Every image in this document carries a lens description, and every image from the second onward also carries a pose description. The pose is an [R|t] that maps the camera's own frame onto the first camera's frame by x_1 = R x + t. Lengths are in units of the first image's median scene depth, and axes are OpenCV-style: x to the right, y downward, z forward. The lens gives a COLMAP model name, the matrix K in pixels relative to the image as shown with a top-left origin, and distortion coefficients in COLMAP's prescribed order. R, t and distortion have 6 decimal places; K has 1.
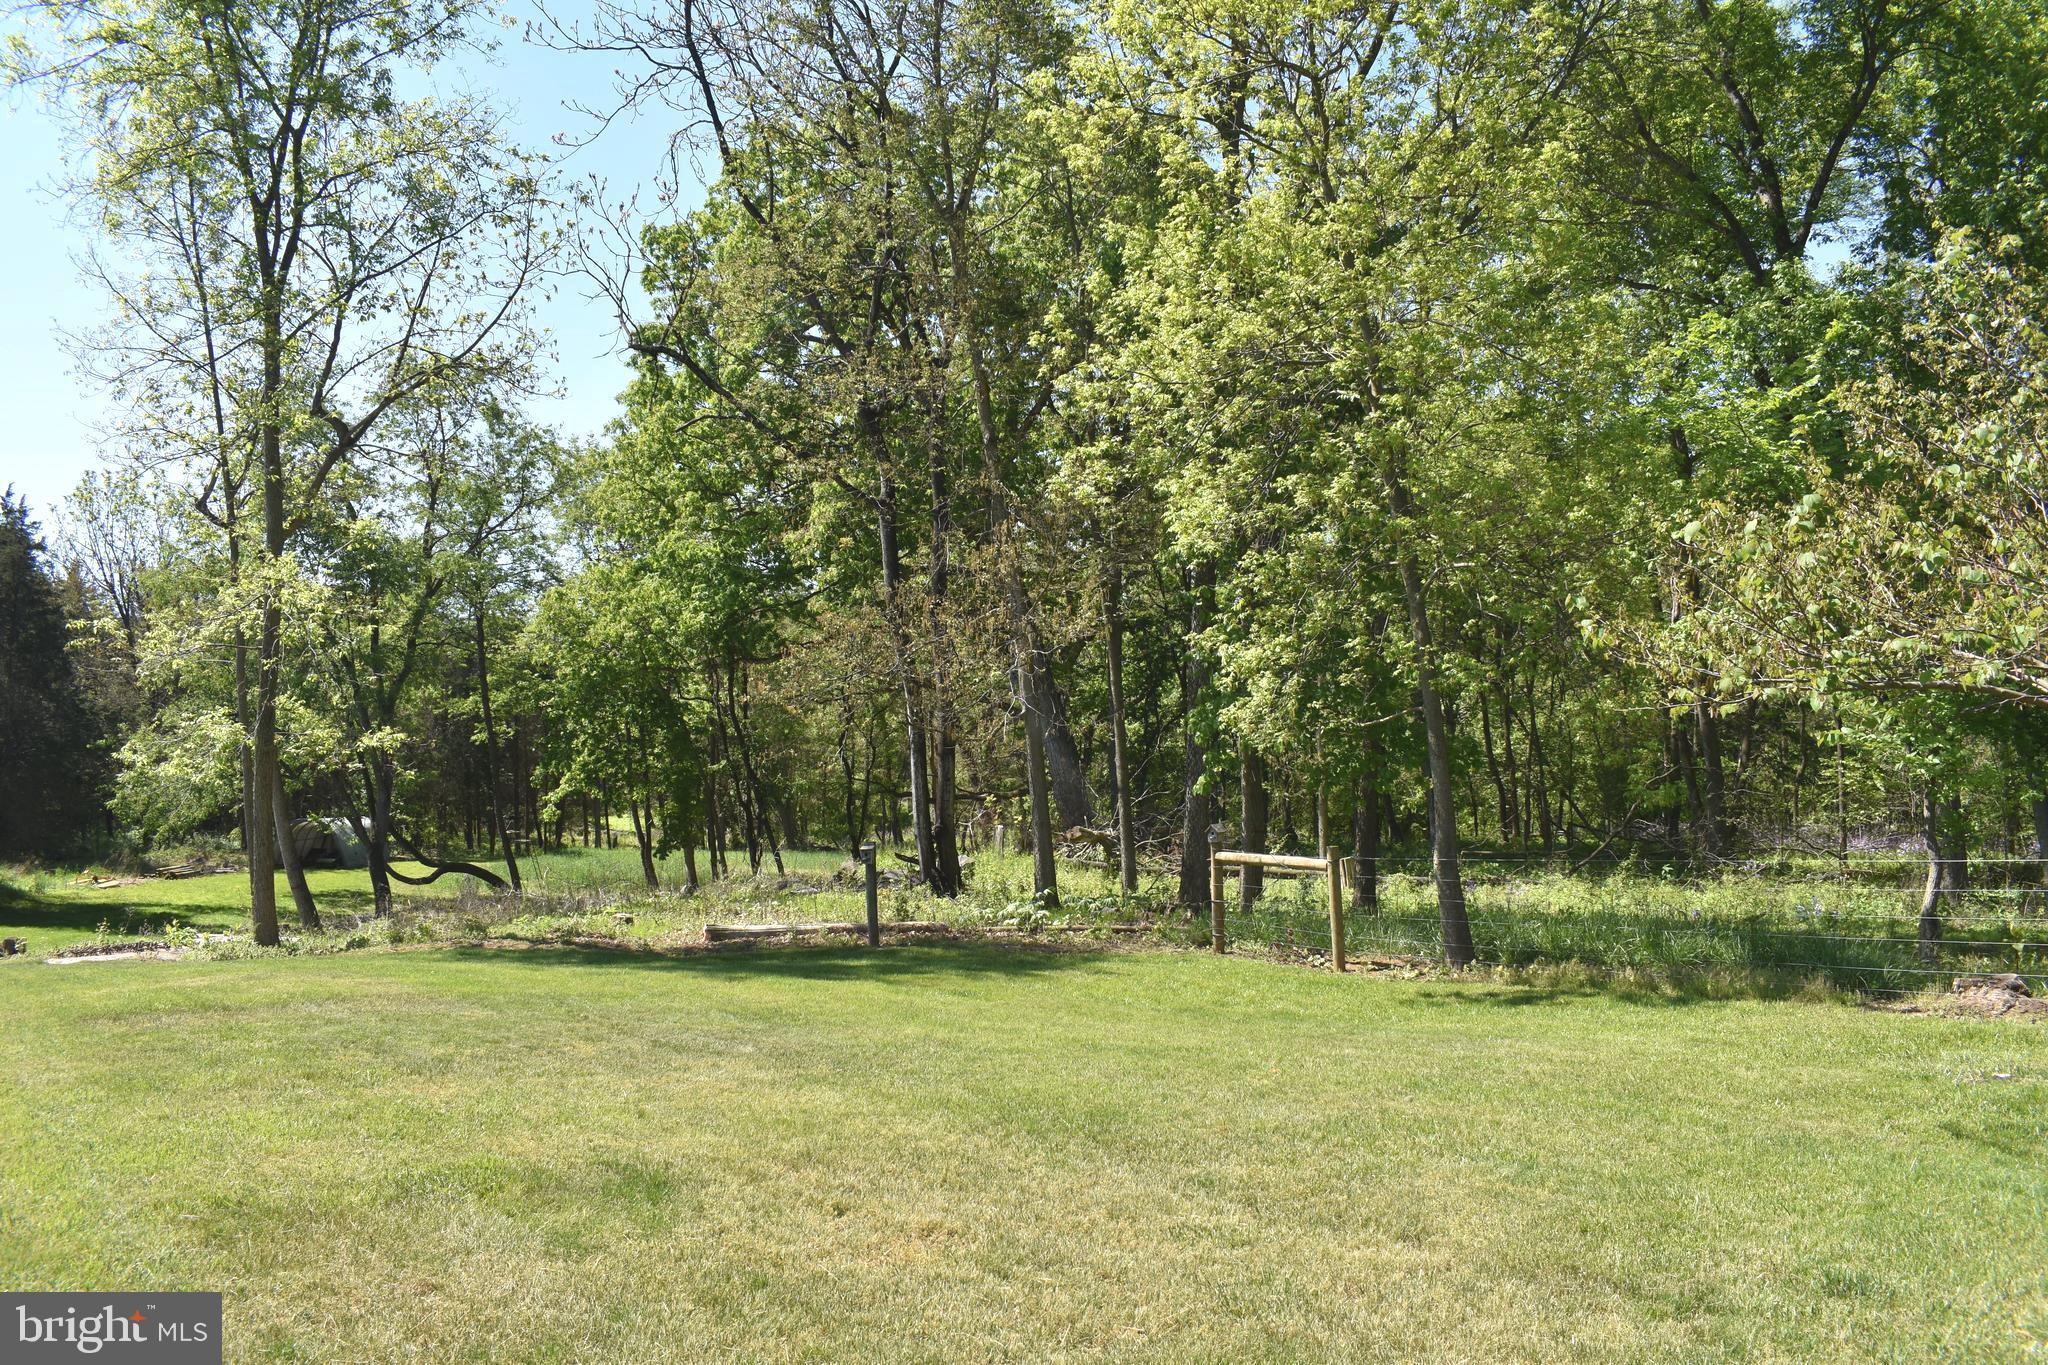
lens RADIAL K [[1647.7, 0, 1032.8], [0, 1647.7, 688.2], [0, 0, 1]] dist [-0.095646, 0.016805]
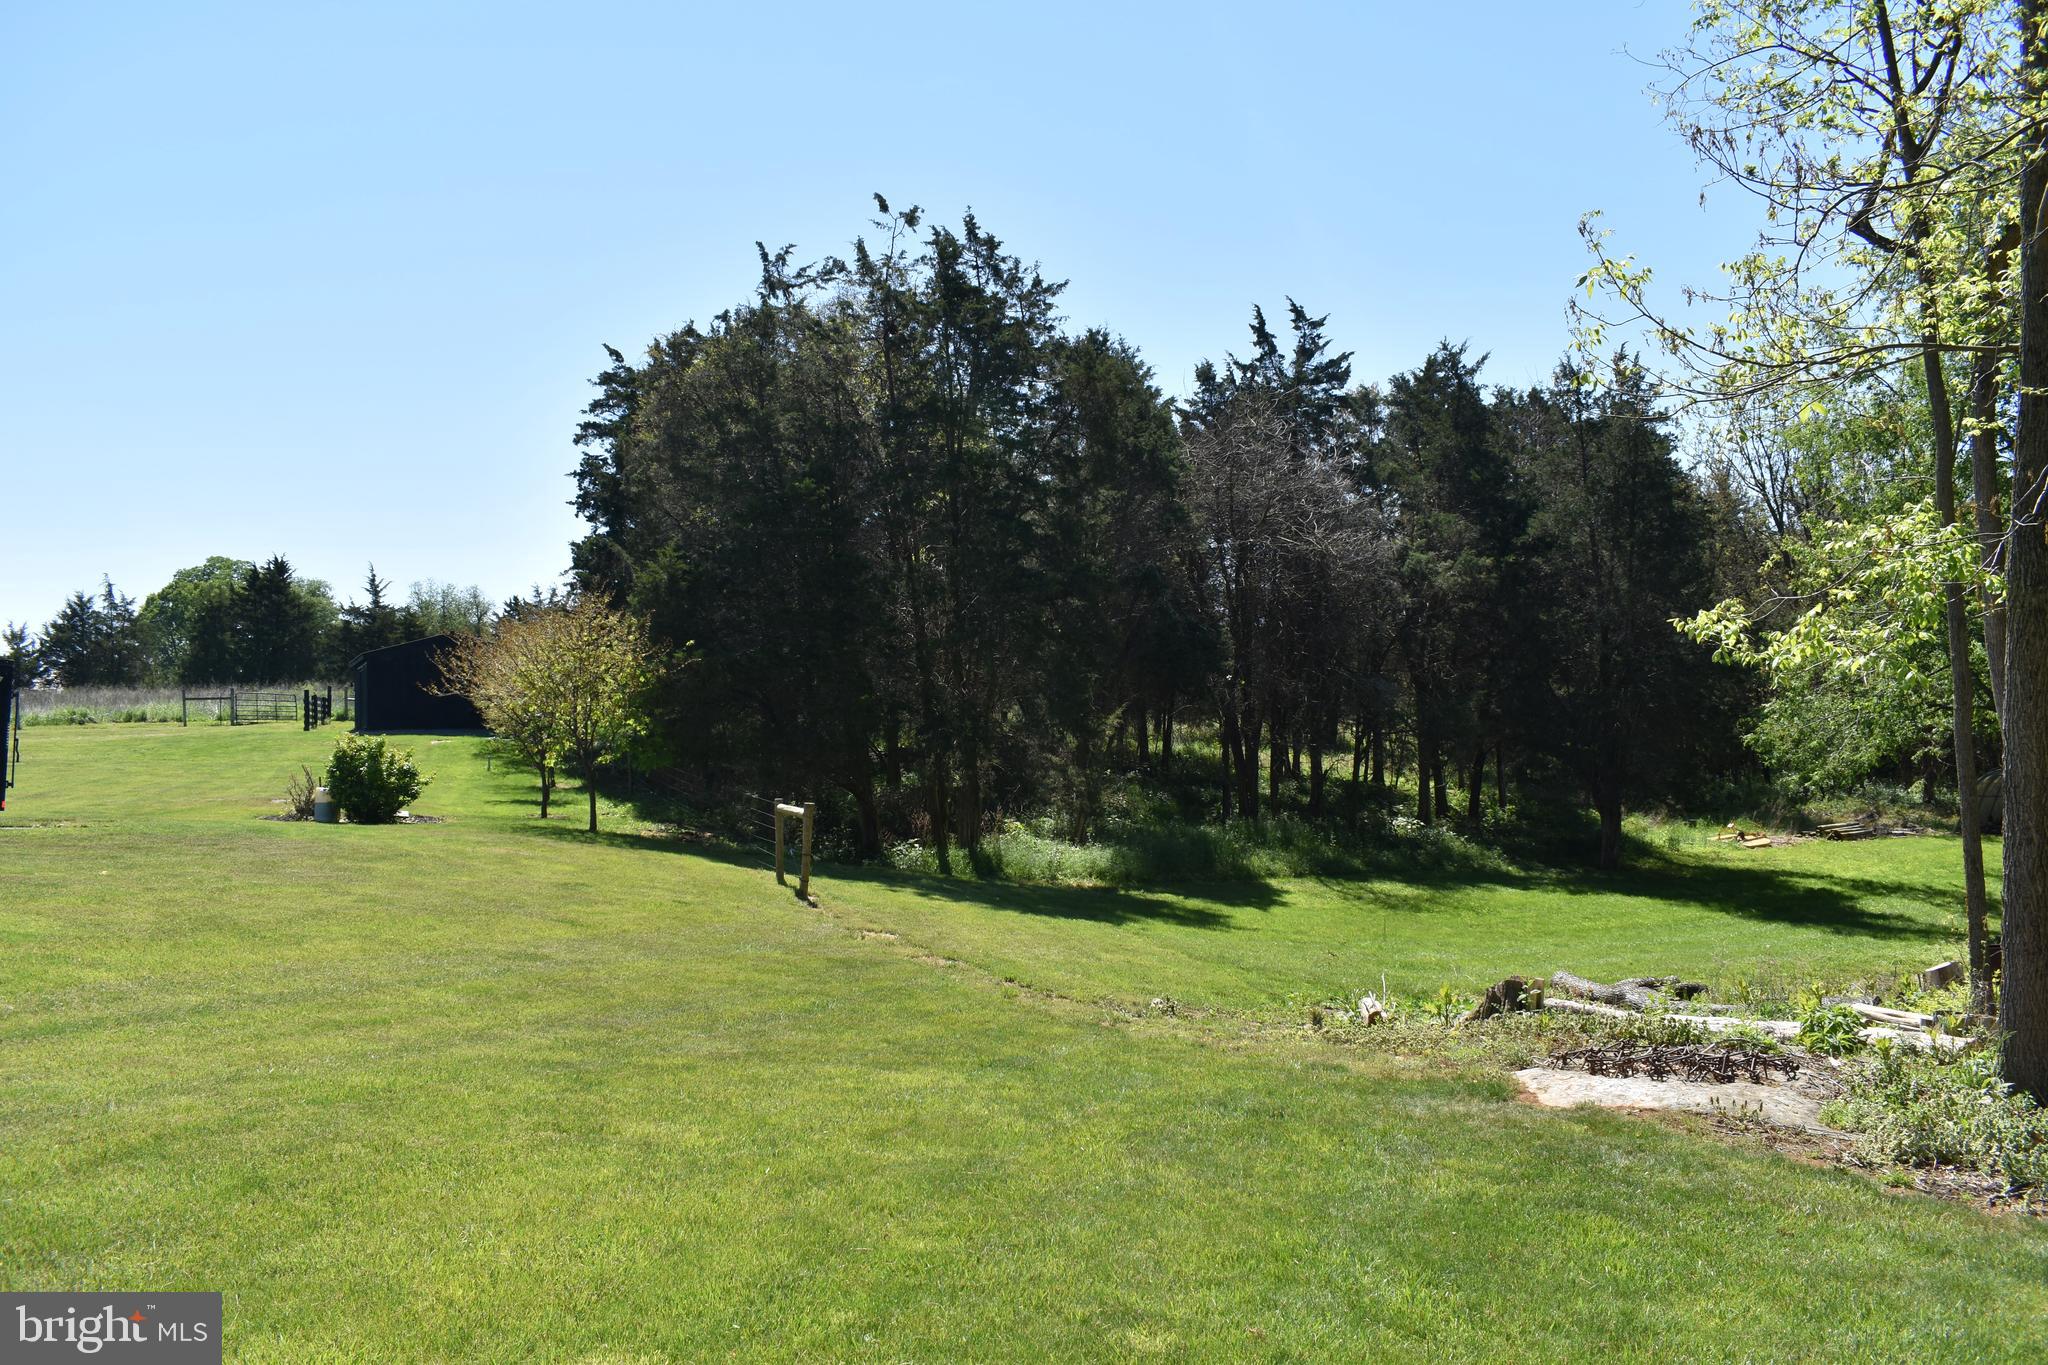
lens RADIAL K [[1647.7, 0, 1032.8], [0, 1647.7, 688.2], [0, 0, 1]] dist [-0.095646, 0.016805]
pose [[0.574612, 0.003637, -0.818418, -0.118620], [0.024896, 0.999450, 0.021921, 0.017586], [0.818047, -0.032972, 0.574205, 0.228580]]
